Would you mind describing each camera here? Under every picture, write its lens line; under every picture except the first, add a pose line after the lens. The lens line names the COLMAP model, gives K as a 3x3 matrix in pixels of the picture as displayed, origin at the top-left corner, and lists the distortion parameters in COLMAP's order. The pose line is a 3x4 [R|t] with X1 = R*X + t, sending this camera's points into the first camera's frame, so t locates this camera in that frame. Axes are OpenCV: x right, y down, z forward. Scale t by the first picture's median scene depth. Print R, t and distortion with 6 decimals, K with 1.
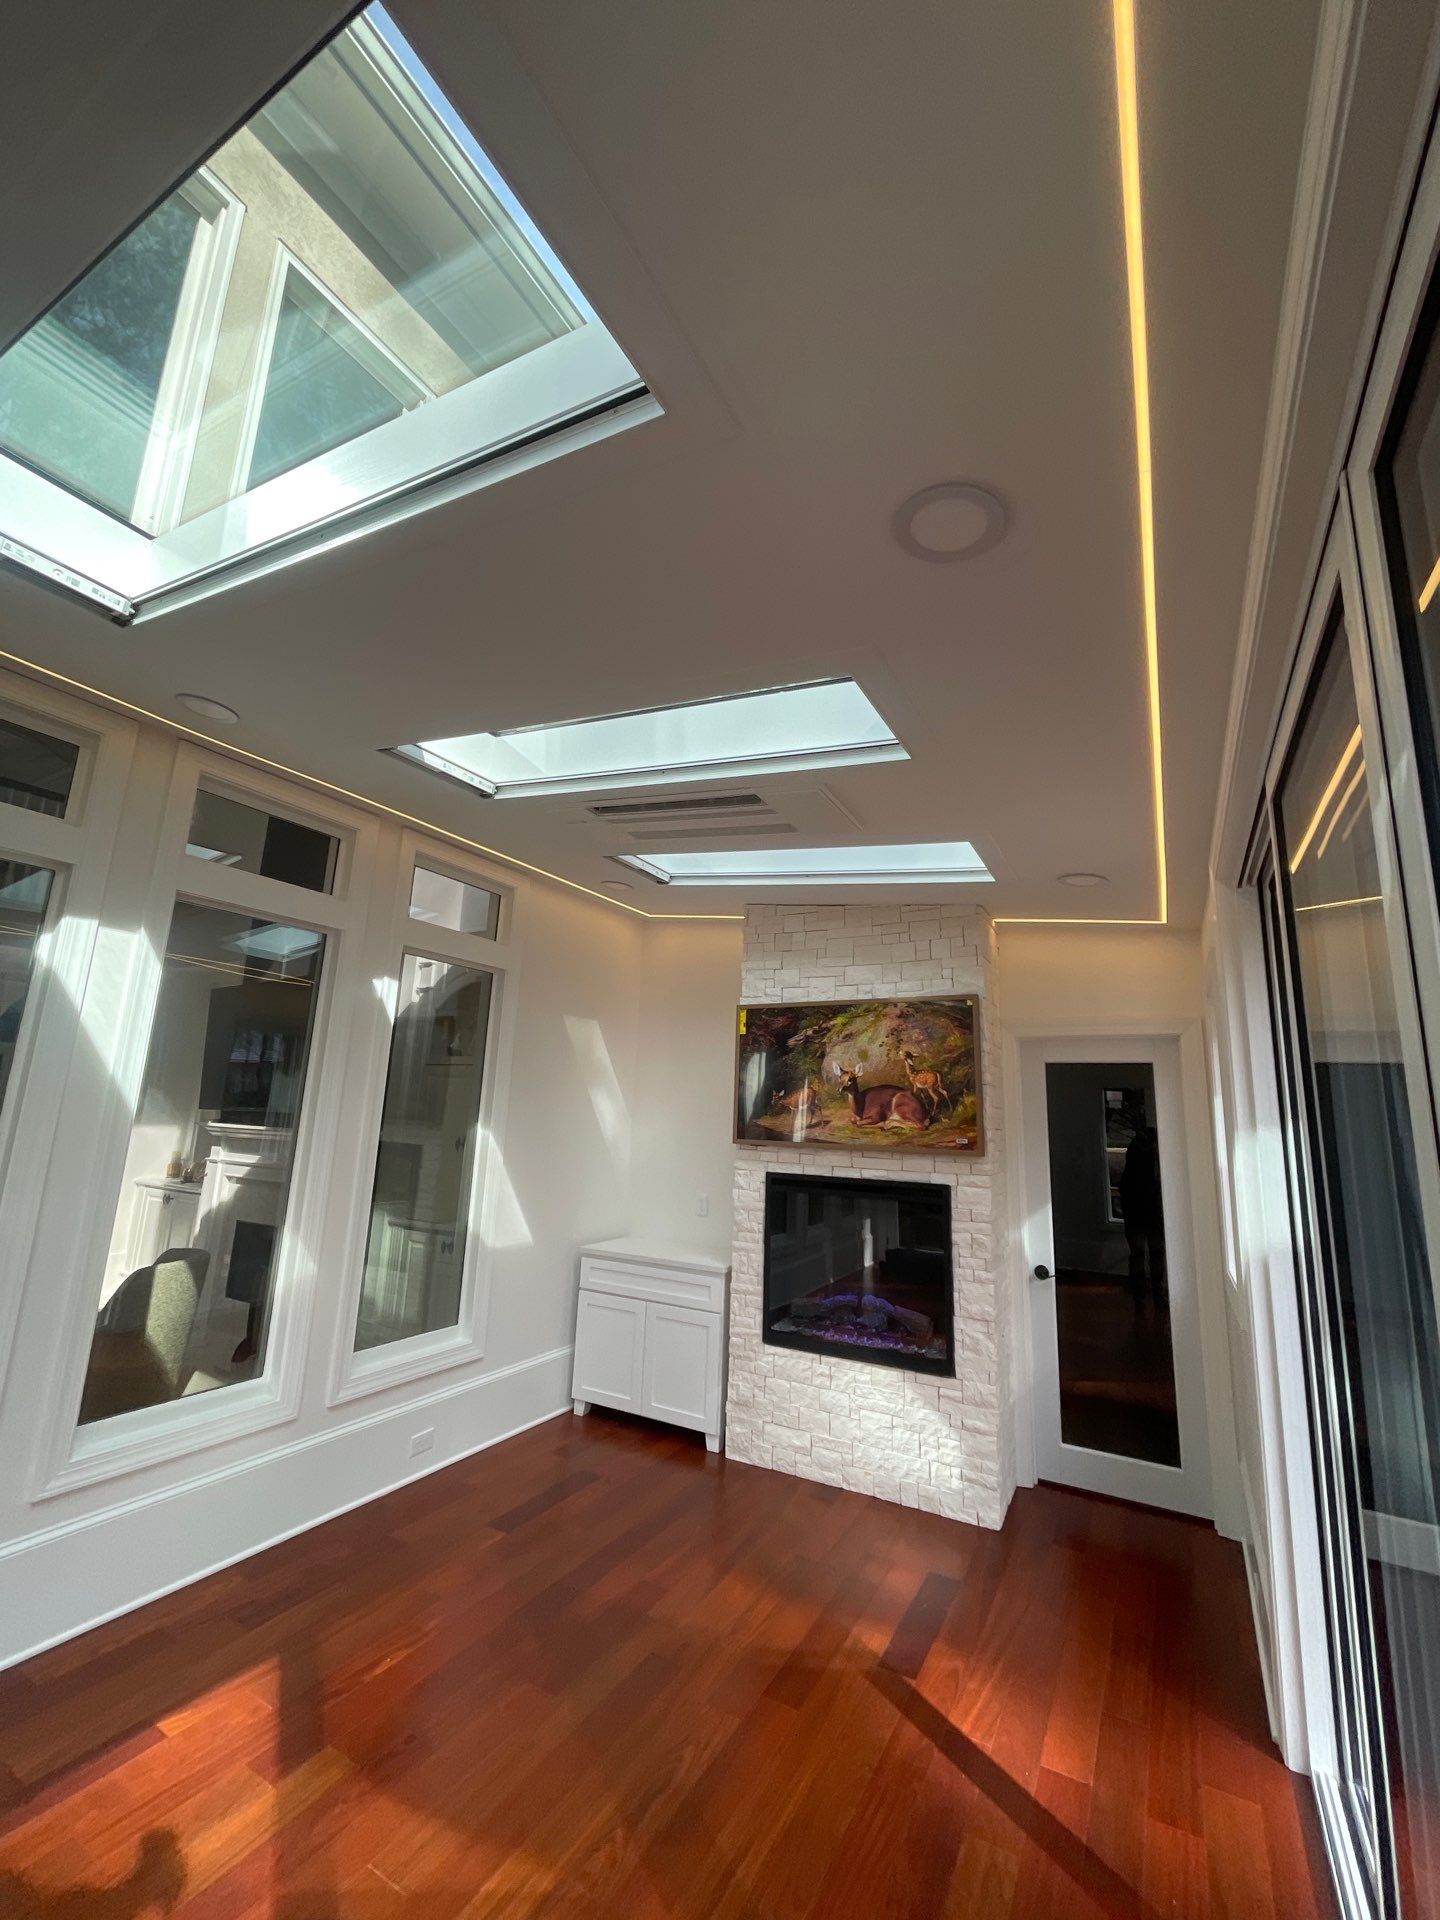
lens RADIAL K [[772.5, 0, 722.2], [0, 772.5, 959.6], [0, 0, 1]] dist [-0.003047, 0.000293]
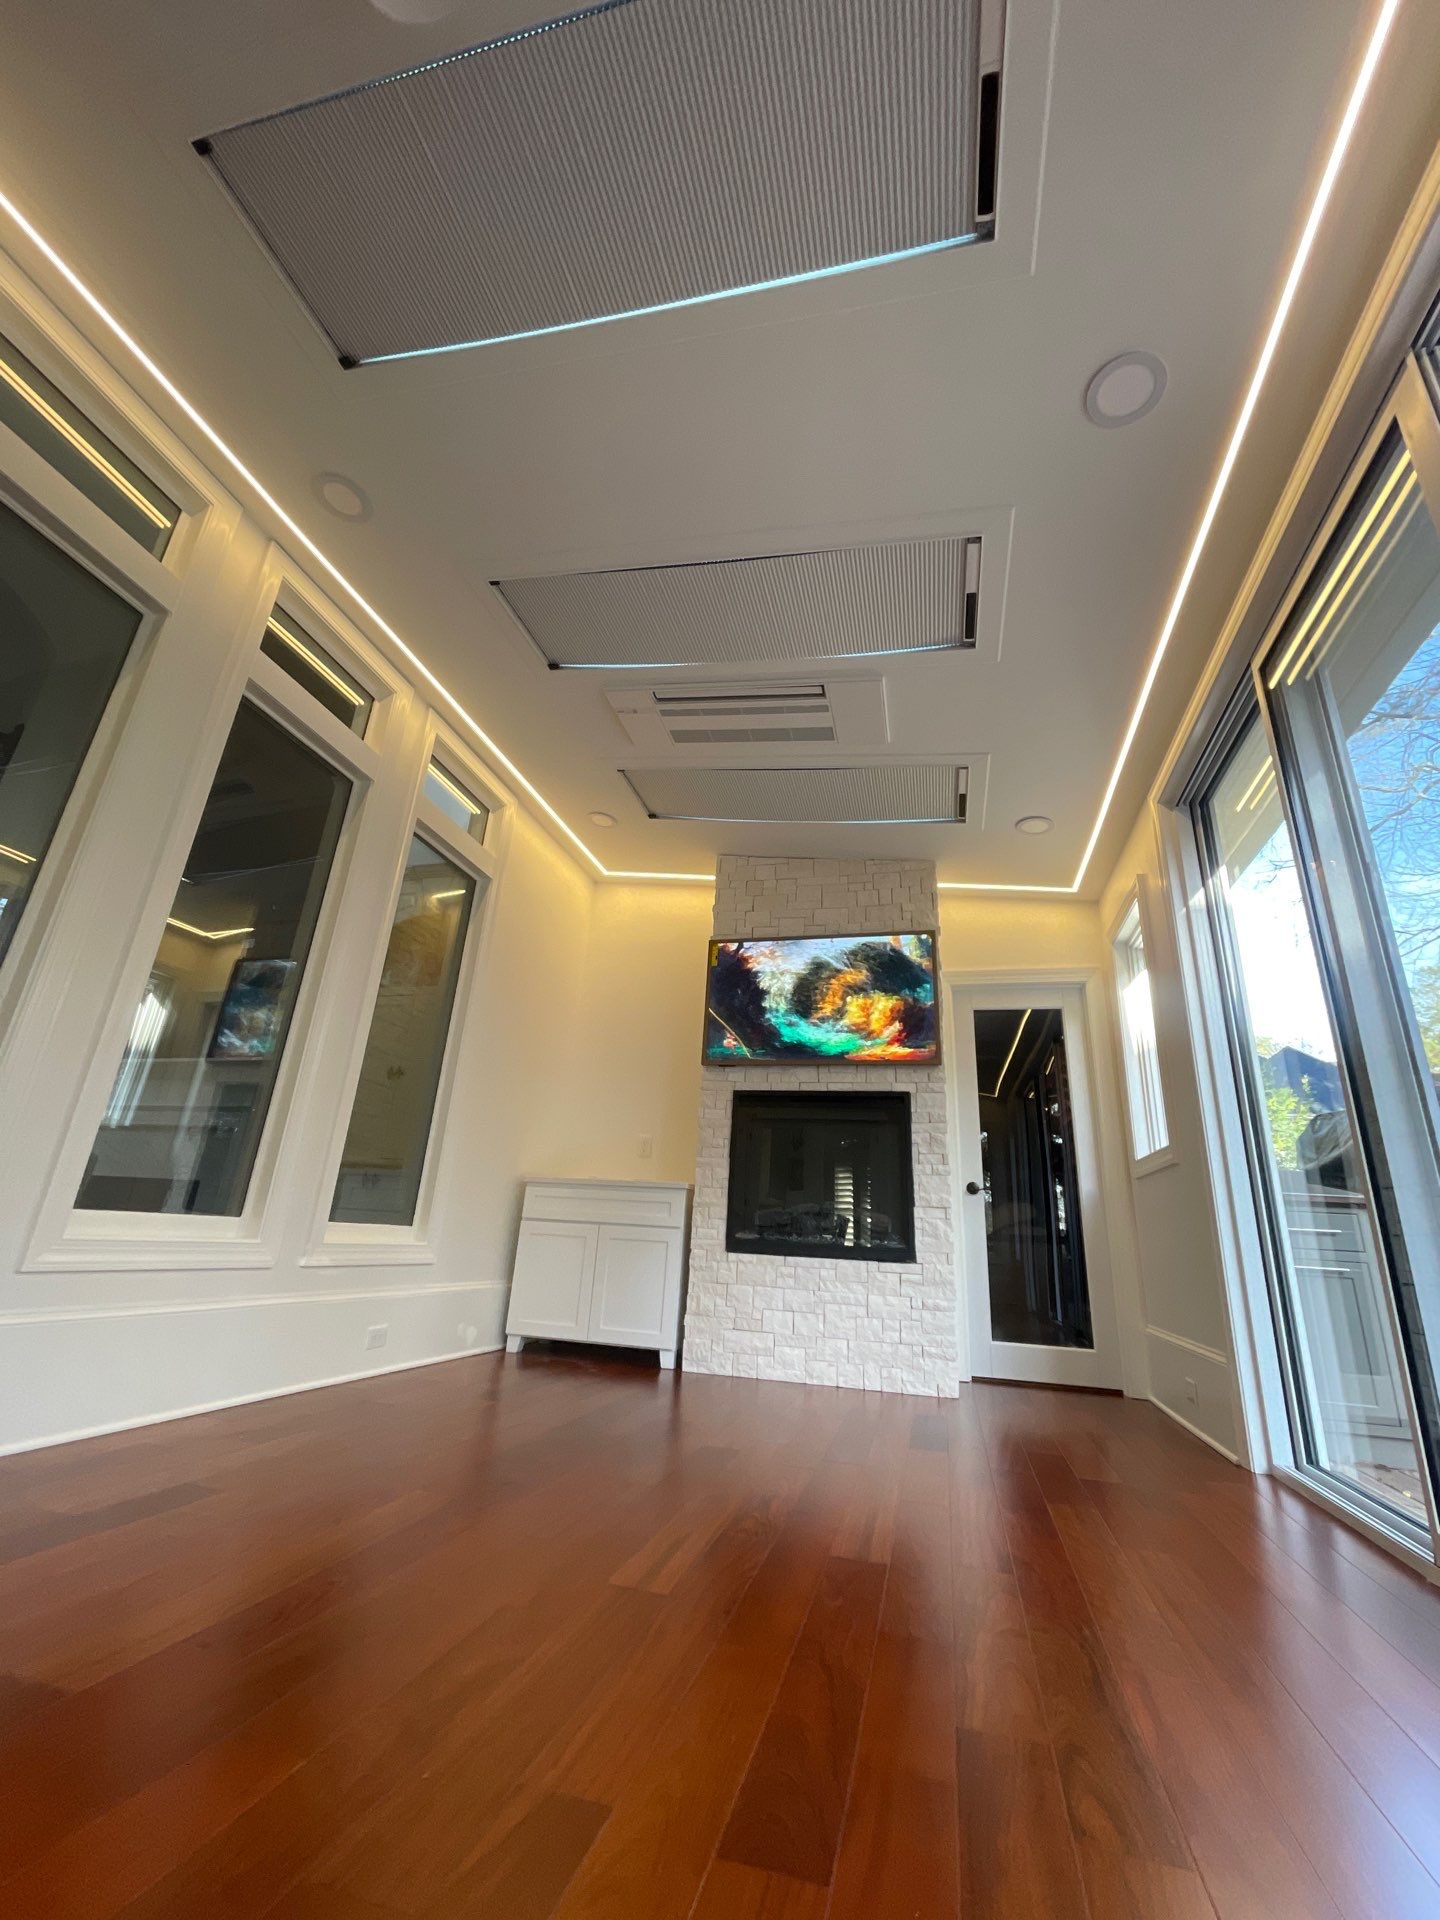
lens RADIAL K [[769.7, 0, 717.9], [0, 769.7, 954.3], [0, 0, 1]] dist [-0.003795, 0.000035]
pose [[0.969095, 0.102977, 0.224168, -0.234731], [-0.071205, 0.986795, -0.145481, 0.264732], [-0.236189, 0.125023, 0.963631, -0.031766]]
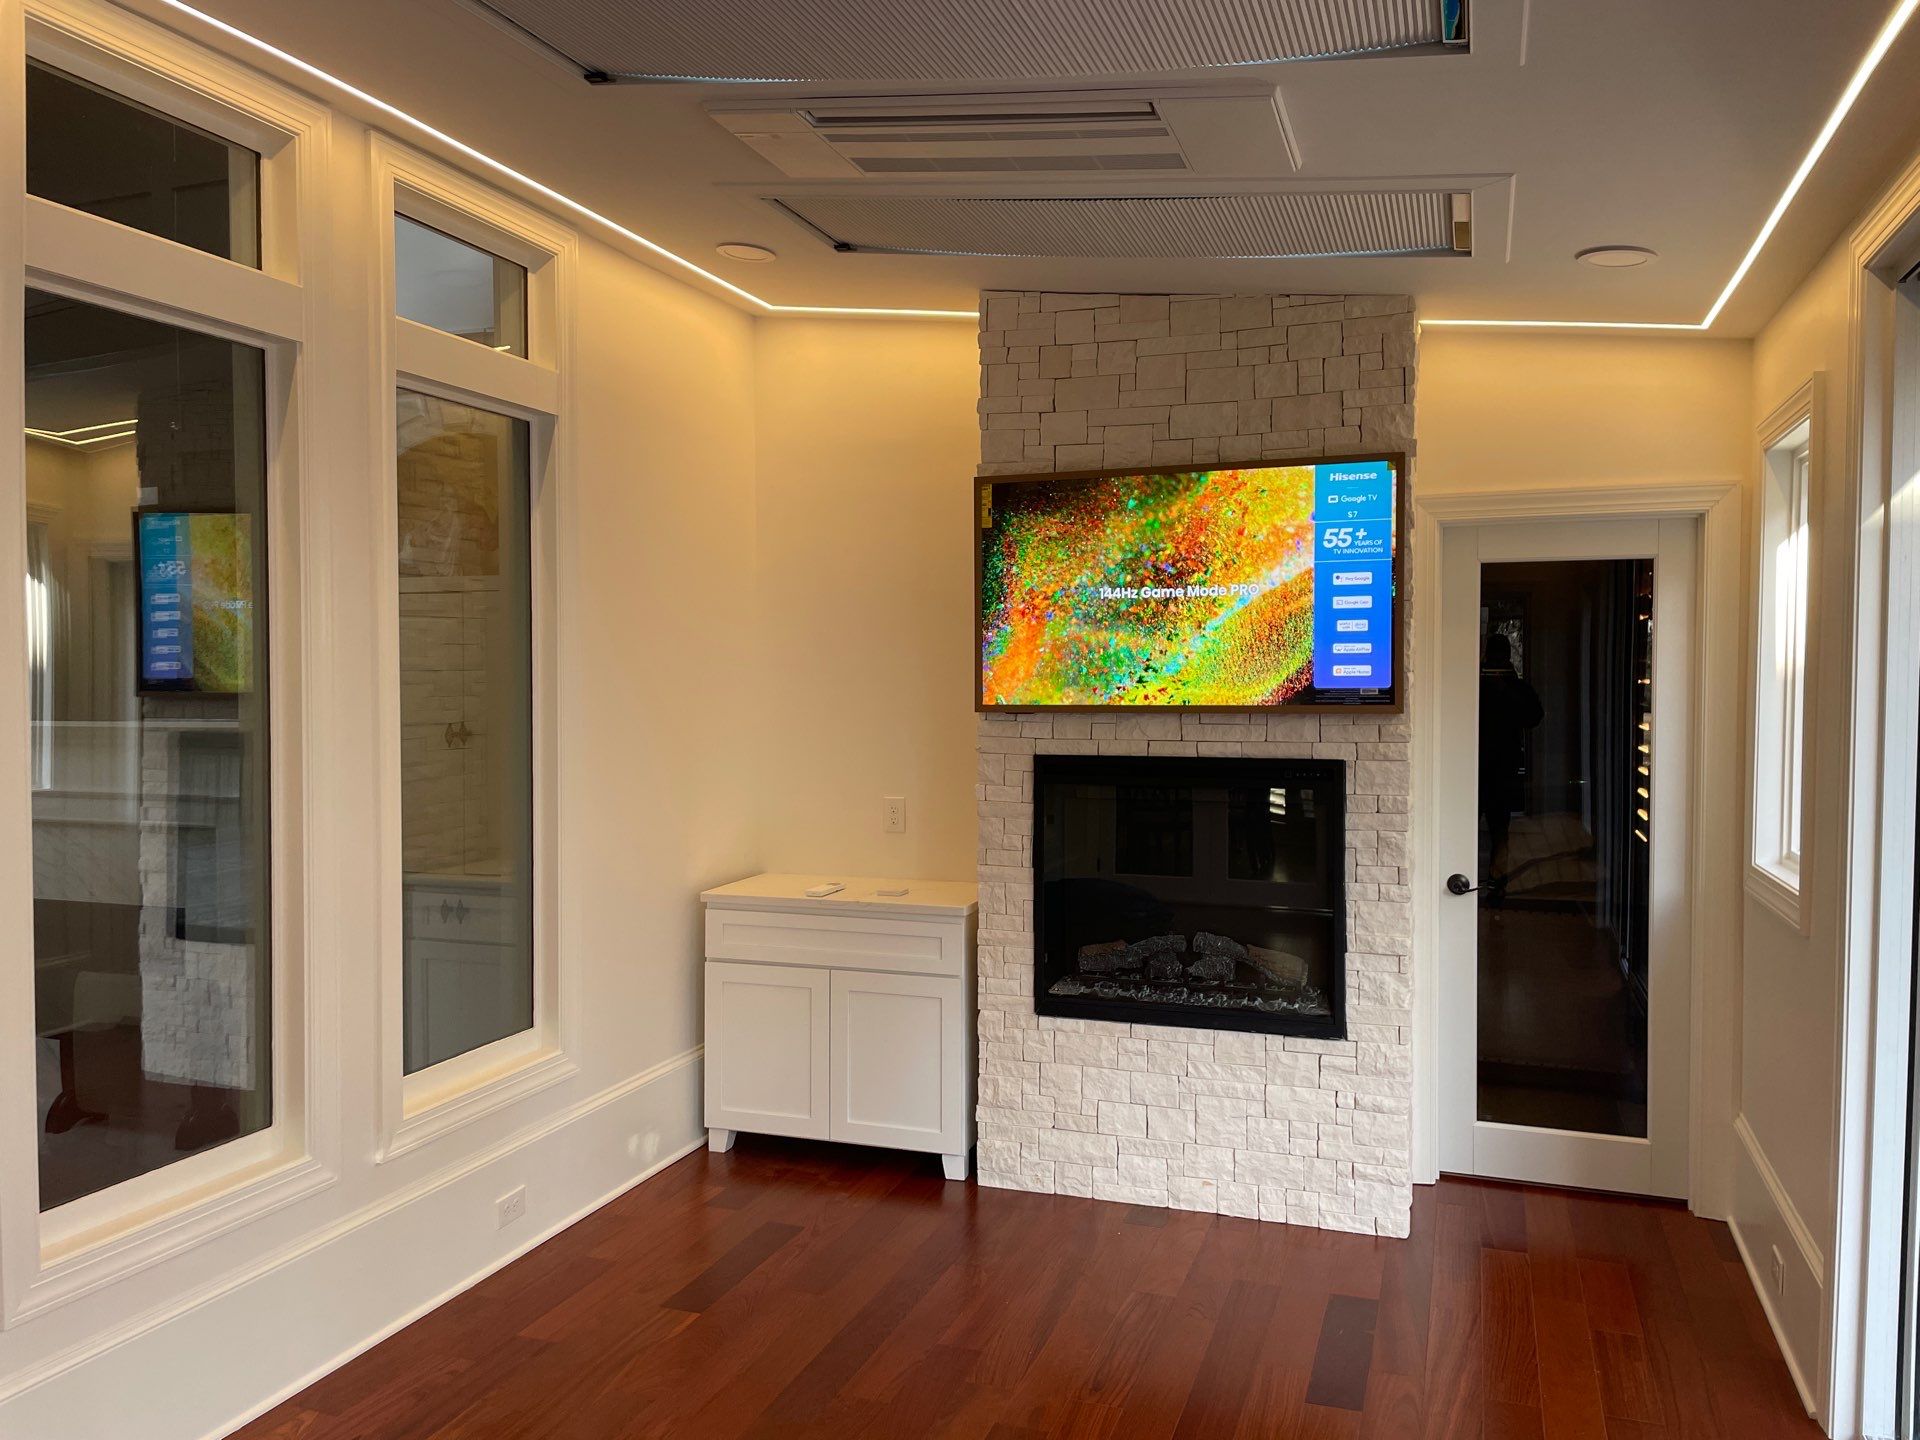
lens RADIAL K [[1432.5, 0, 937.8], [0, 1432.5, 717.6], [0, 0, 1]] dist [0.096806, -0.120696]
pose [[0.986646, -0.041436, 0.157520, -0.209103], [0.004136, 0.973162, 0.230085, -0.014266], [-0.162827, -0.226361, 0.960338, -0.069644]]
